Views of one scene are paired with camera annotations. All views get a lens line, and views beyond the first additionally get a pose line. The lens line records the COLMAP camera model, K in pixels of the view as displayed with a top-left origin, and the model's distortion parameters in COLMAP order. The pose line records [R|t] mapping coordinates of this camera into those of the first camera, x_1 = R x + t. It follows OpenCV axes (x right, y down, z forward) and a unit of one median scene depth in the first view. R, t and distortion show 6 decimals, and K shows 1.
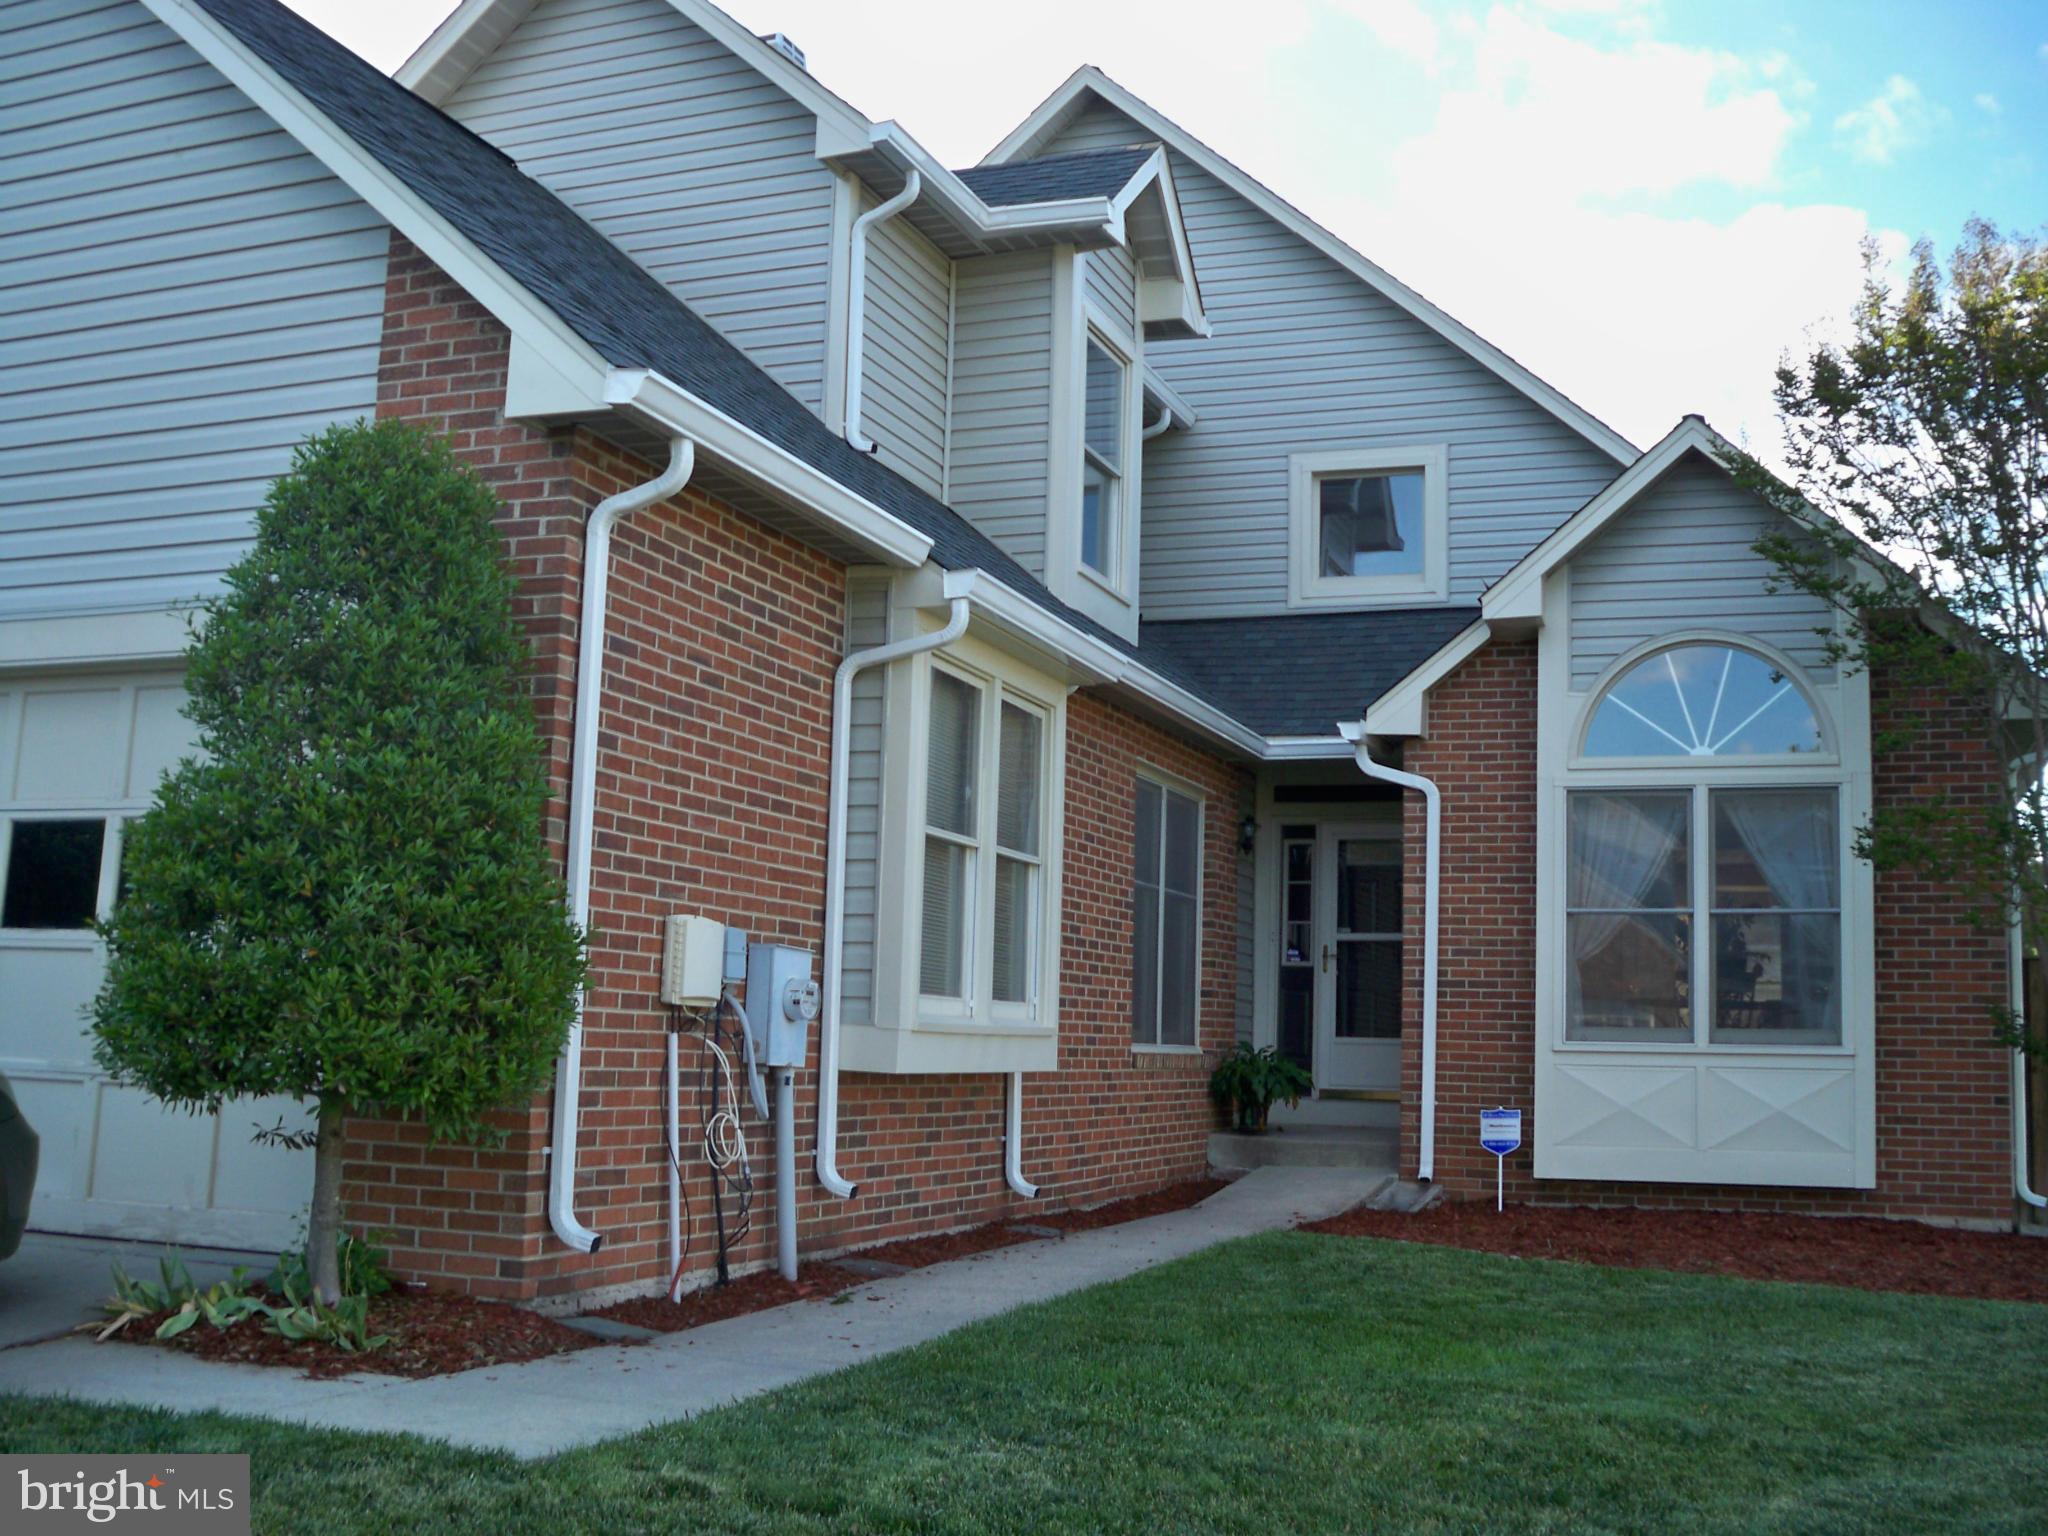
lens RADIAL K [[2111.5, 0, 1024.0], [0, 2111.5, 768.0], [0, 0, 1]] dist [-0.095987, 0.005348]
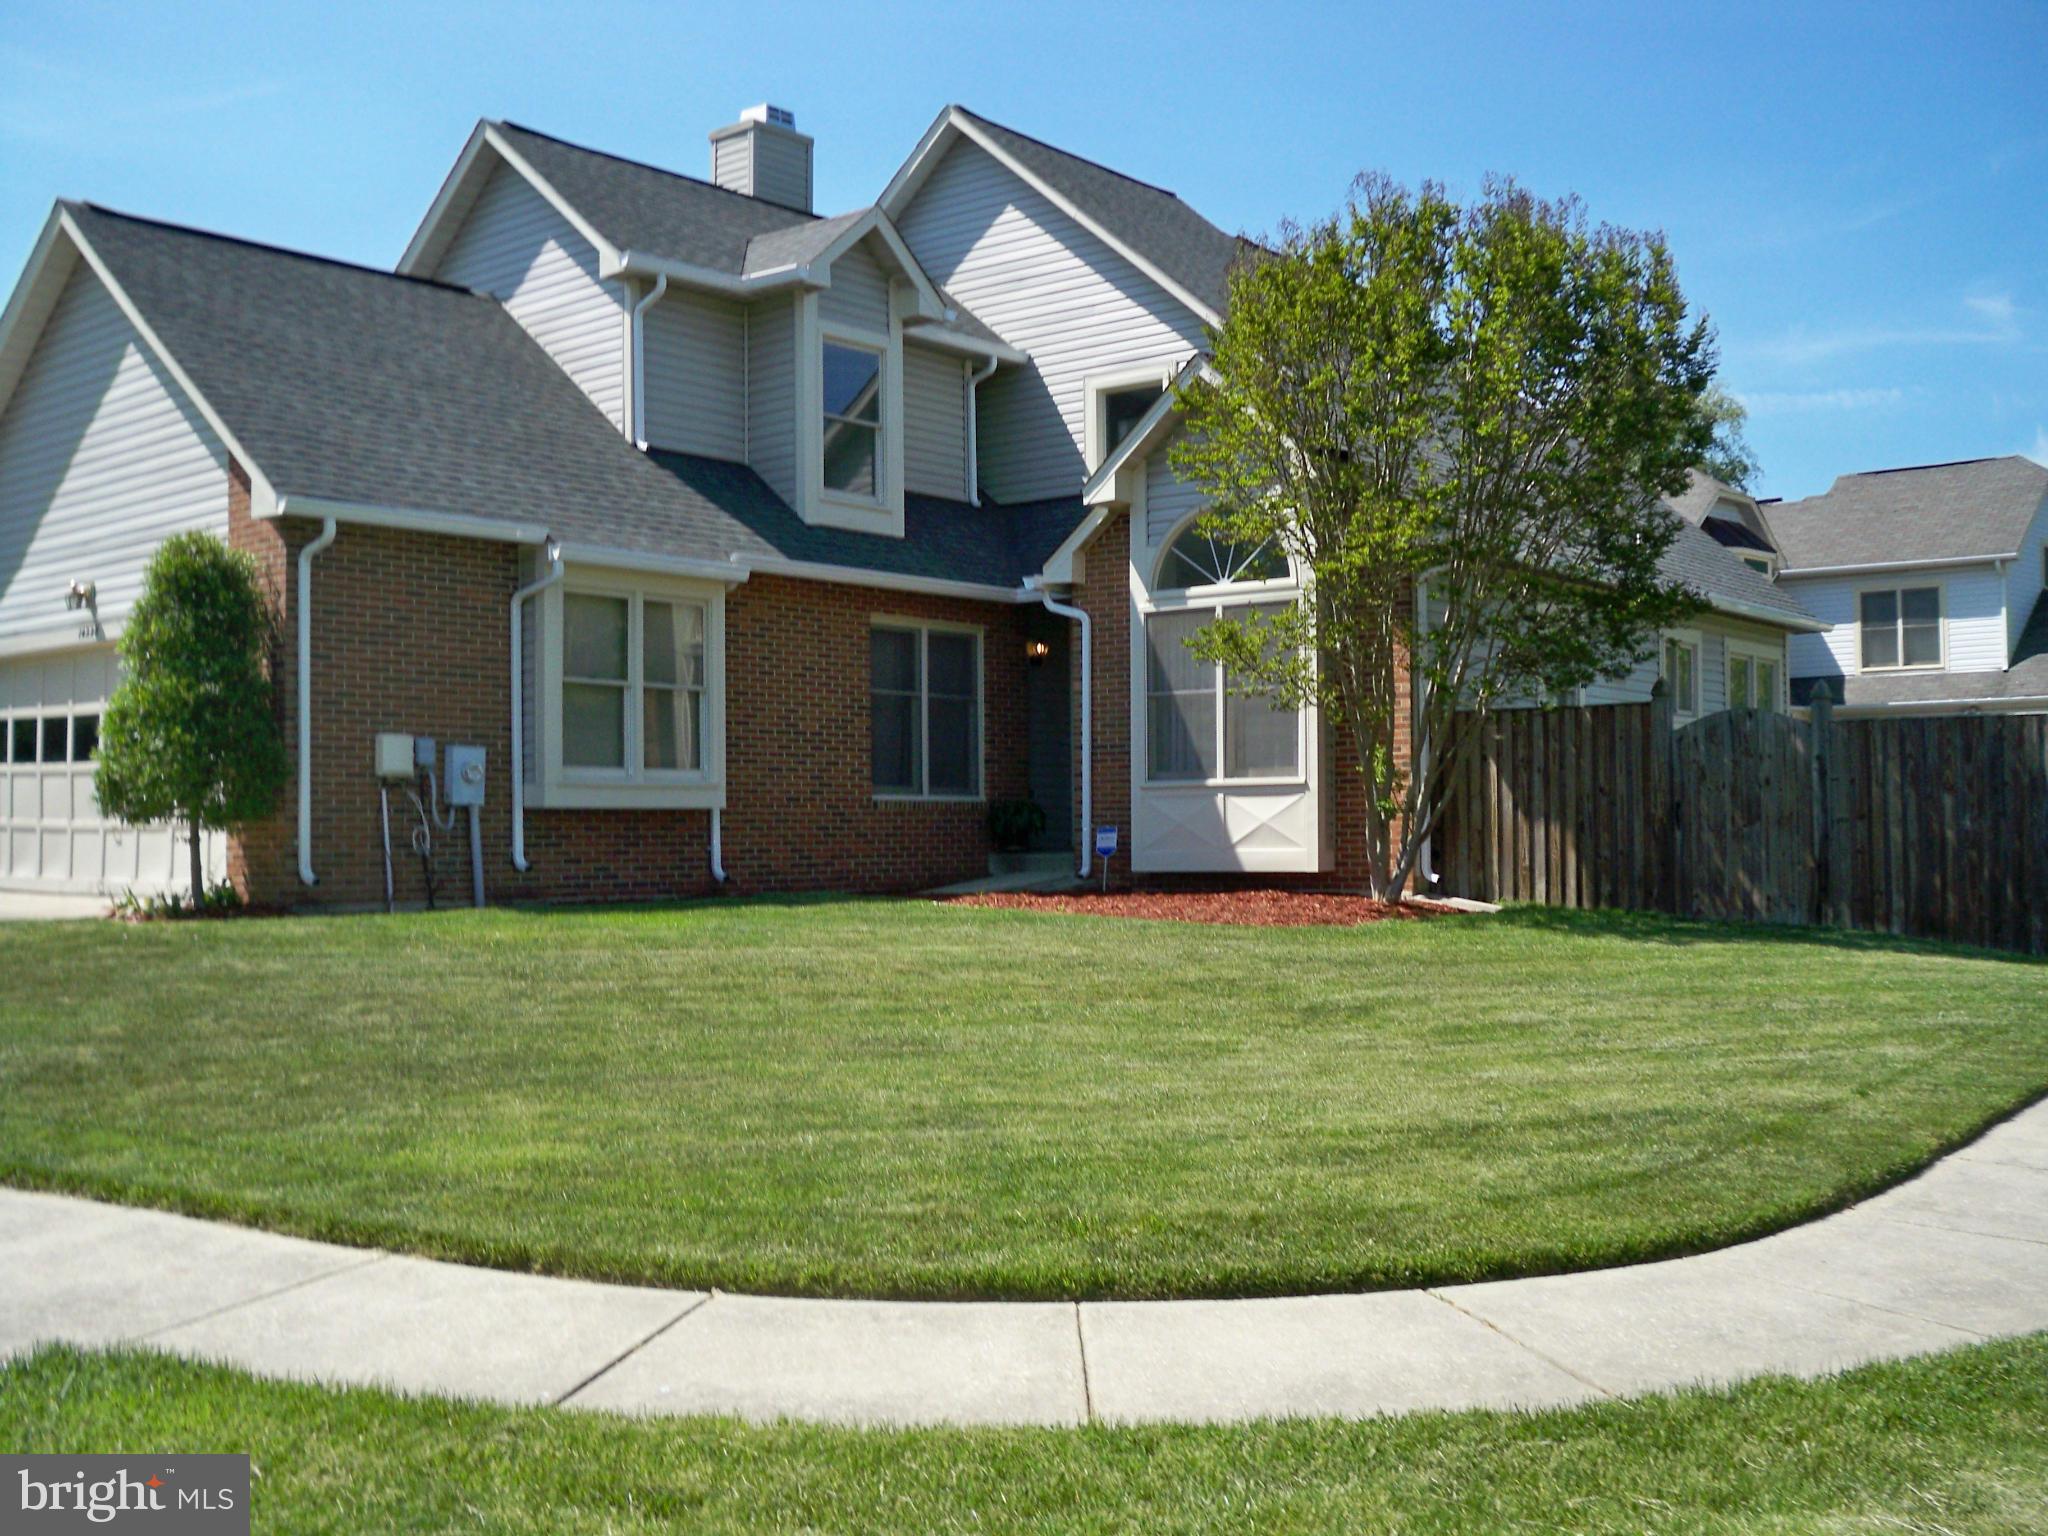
lens RADIAL K [[2111.5, 0, 1024.0], [0, 2111.5, 768.0], [0, 0, 1]] dist [-0.095987, 0.005348]
pose [[0.944934, -0.045460, -0.324087, 0.822030], [0.076517, 0.993546, 0.083731, -0.016997], [0.318189, -0.103918, 0.942315, -0.570931]]
